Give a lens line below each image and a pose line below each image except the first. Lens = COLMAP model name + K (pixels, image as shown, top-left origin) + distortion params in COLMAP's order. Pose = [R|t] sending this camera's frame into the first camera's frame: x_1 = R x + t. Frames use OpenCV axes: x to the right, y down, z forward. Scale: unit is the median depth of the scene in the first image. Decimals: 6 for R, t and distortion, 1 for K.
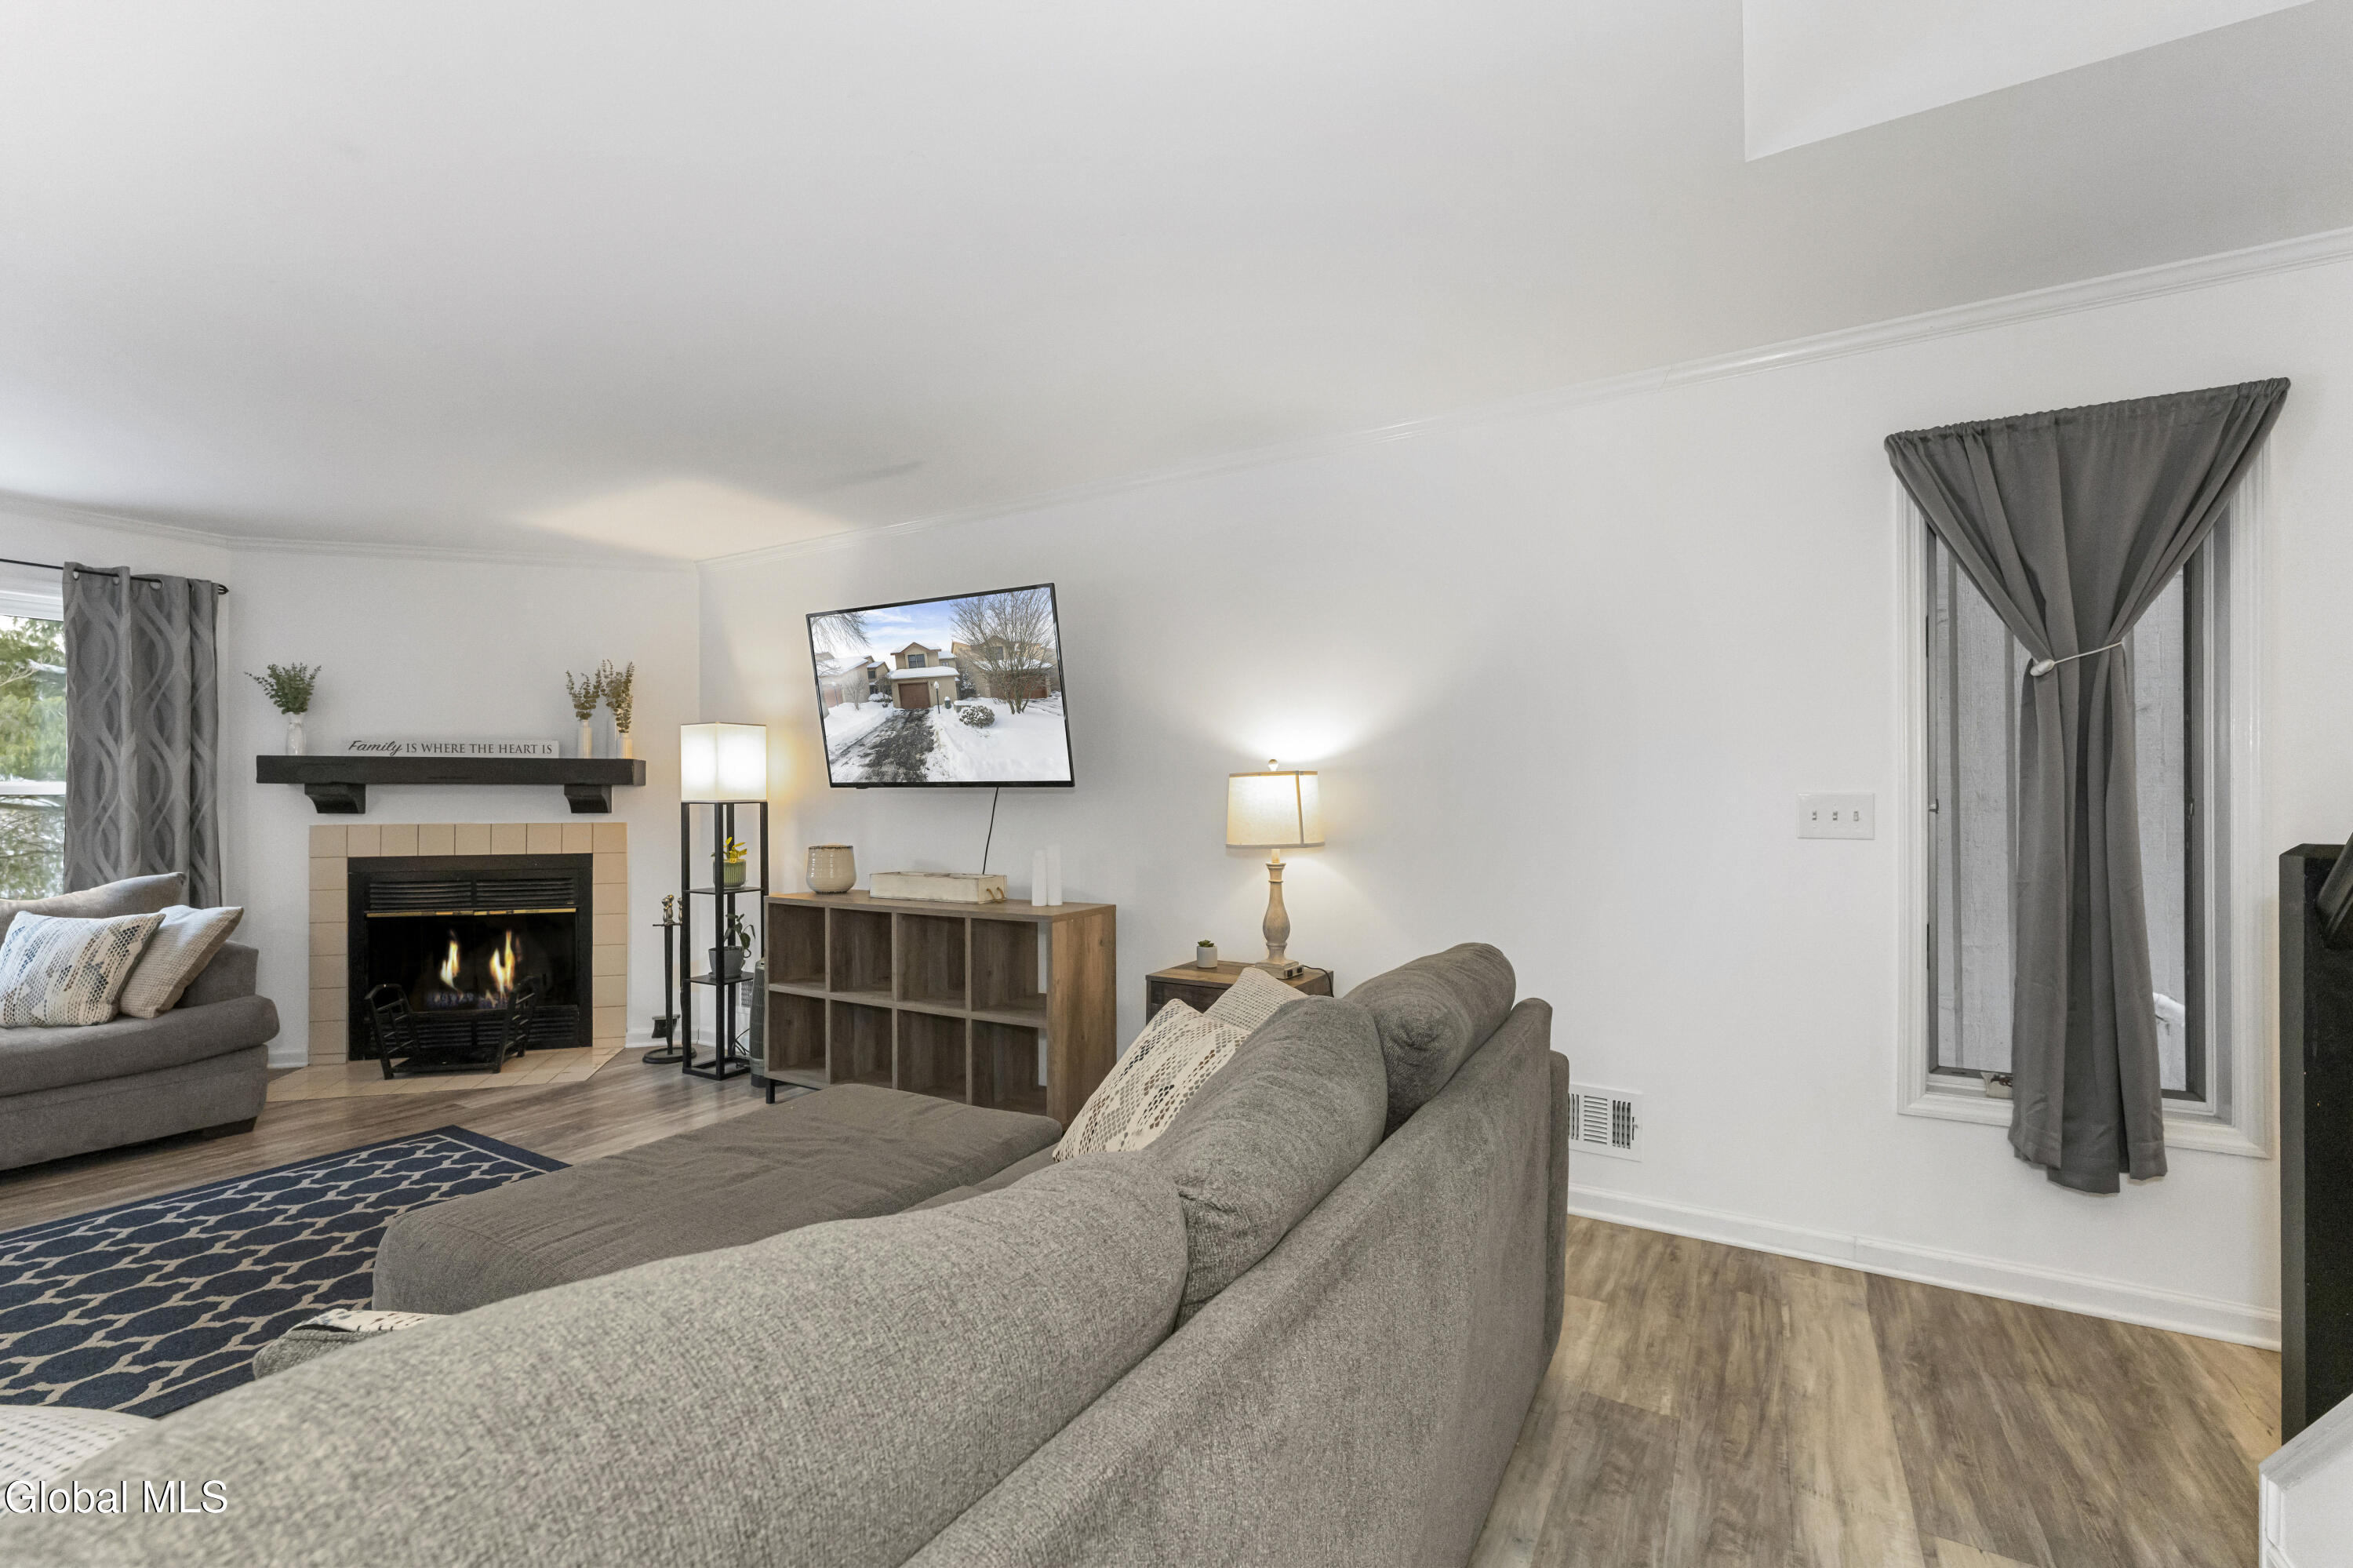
lens RADIAL K [[1004.7, 0, 1176.5], [0, 1004.7, 784.0], [0, 0, 1]] dist [-0.012264, 0.000126]
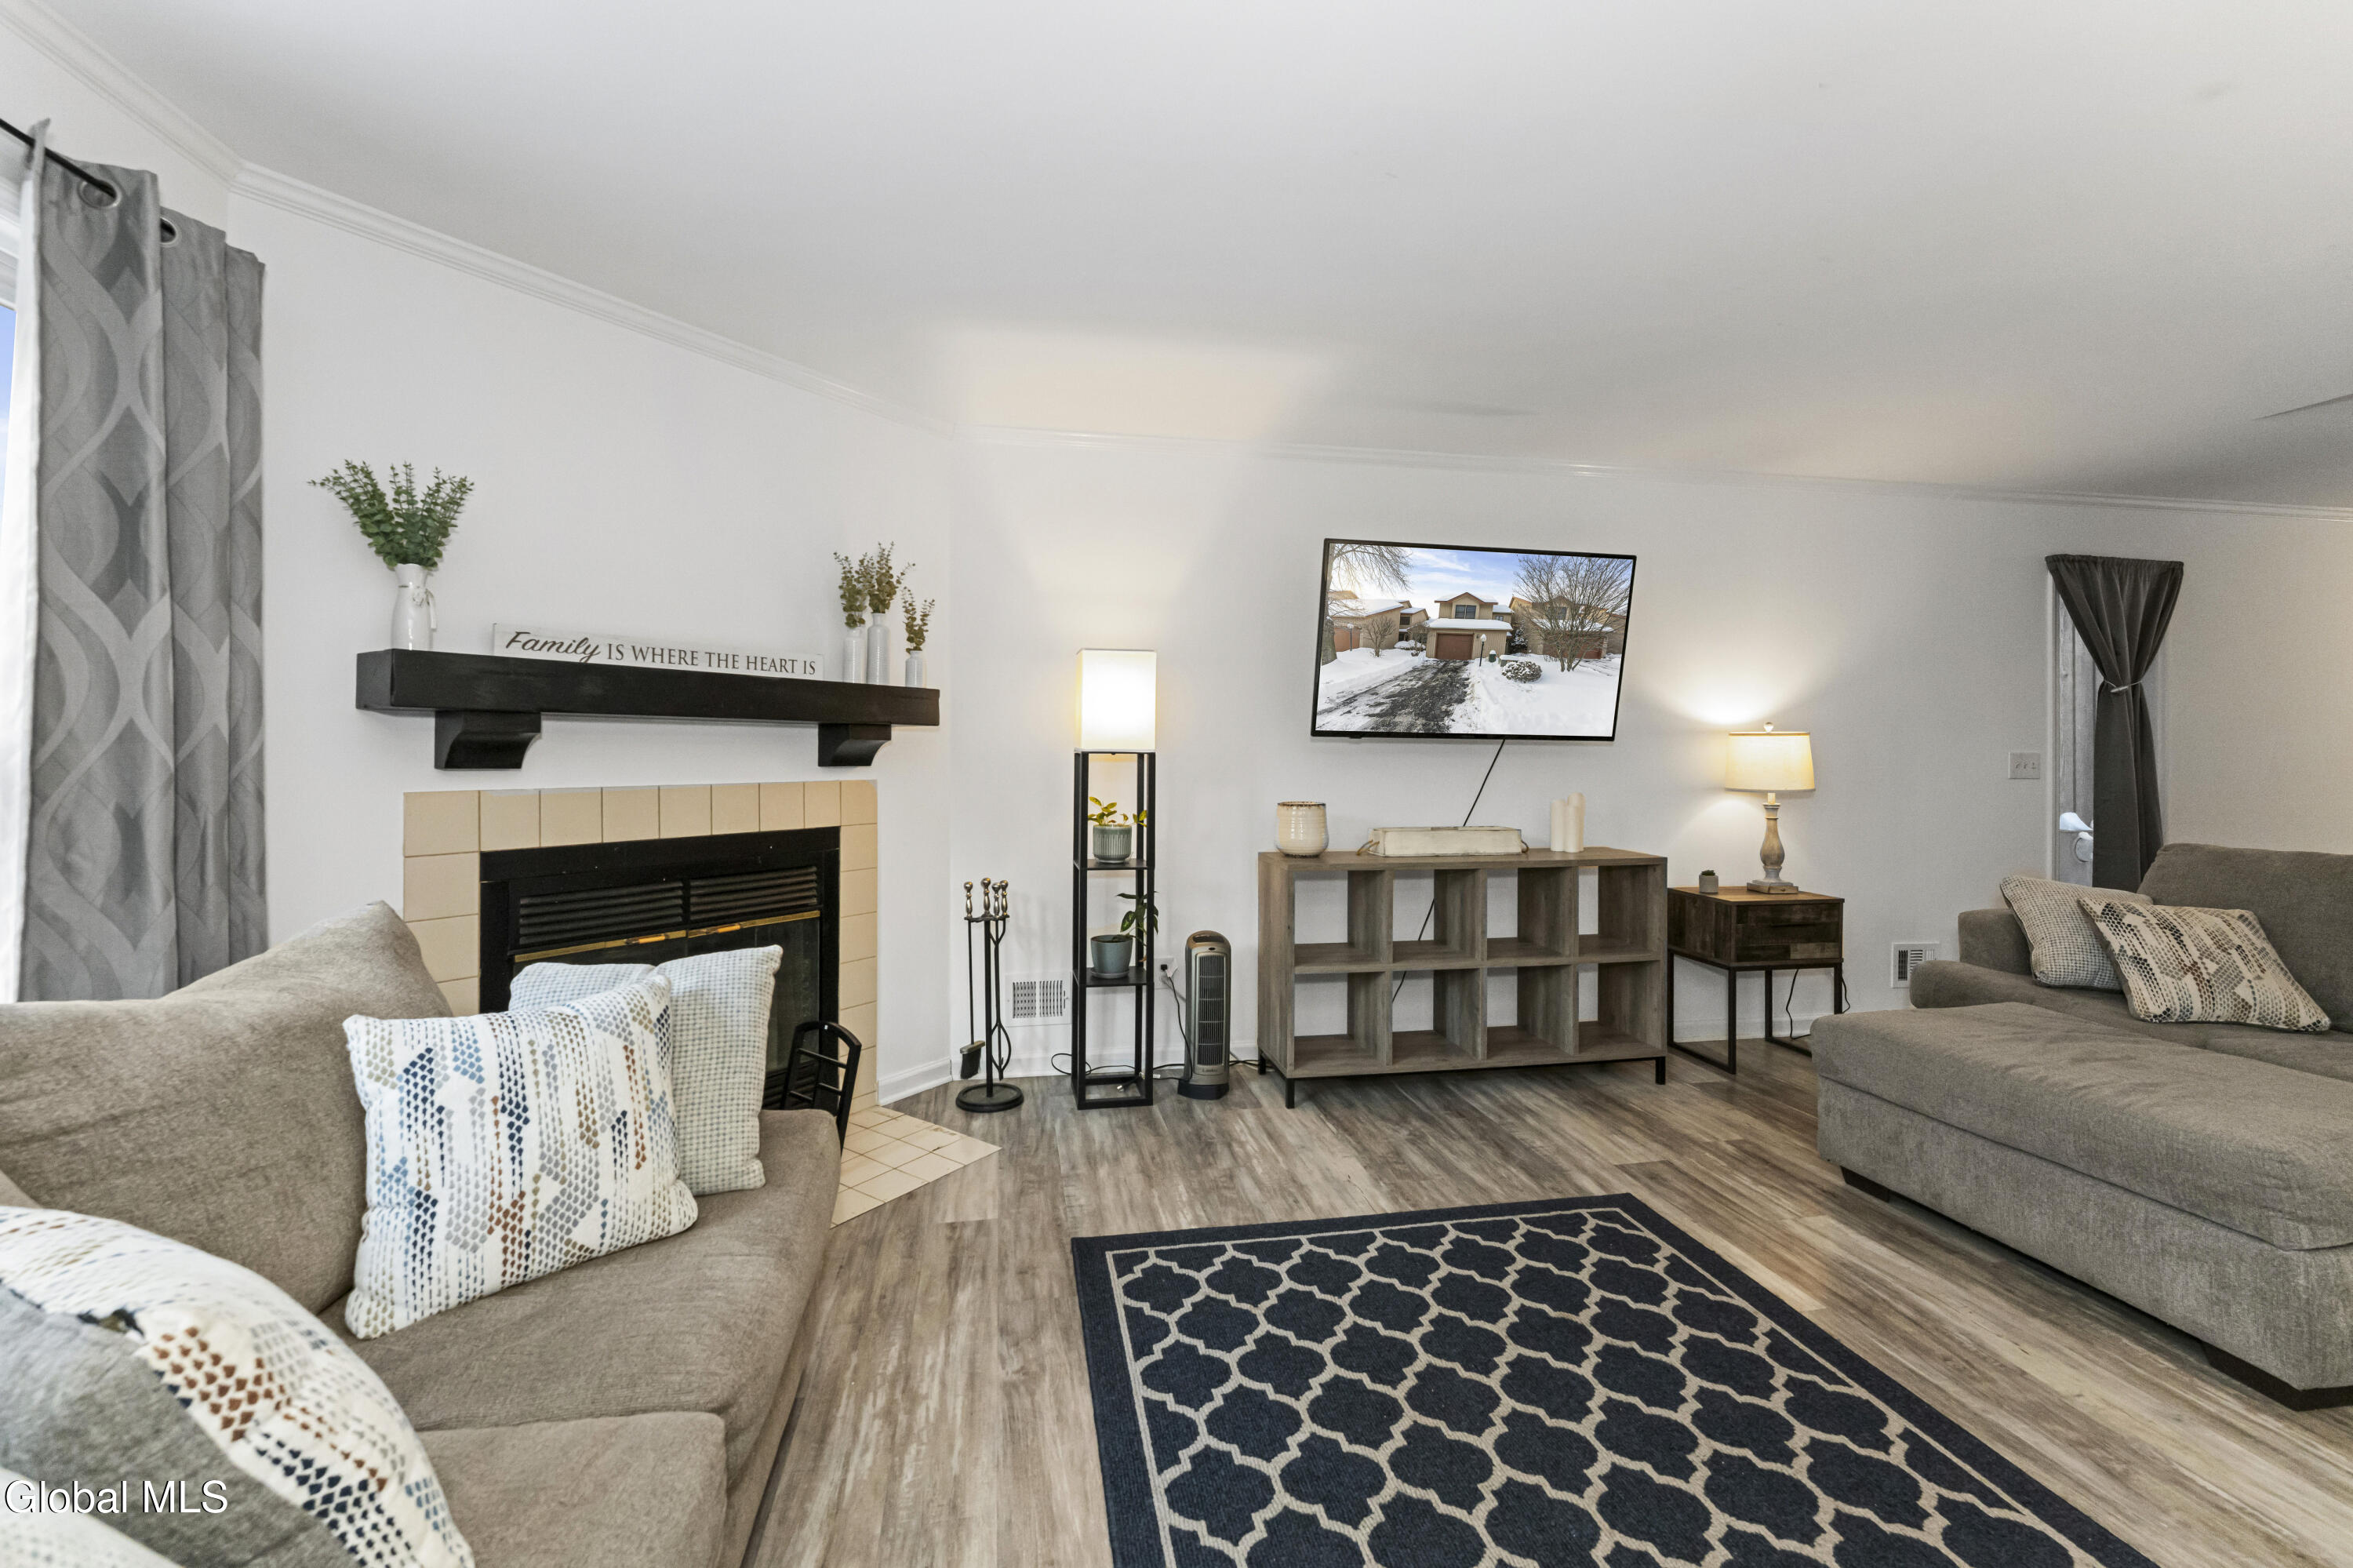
lens RADIAL K [[985.5, 0, 1183.3], [0, 985.5, 718.9], [0, 0, 1]] dist [0.001583, 0.000053]
pose [[0.762823, 0.030419, 0.645892, -1.058692], [-0.017595, 0.999499, -0.026292, 0.013010], [-0.646368, 0.008691, 0.762976, 0.431186]]
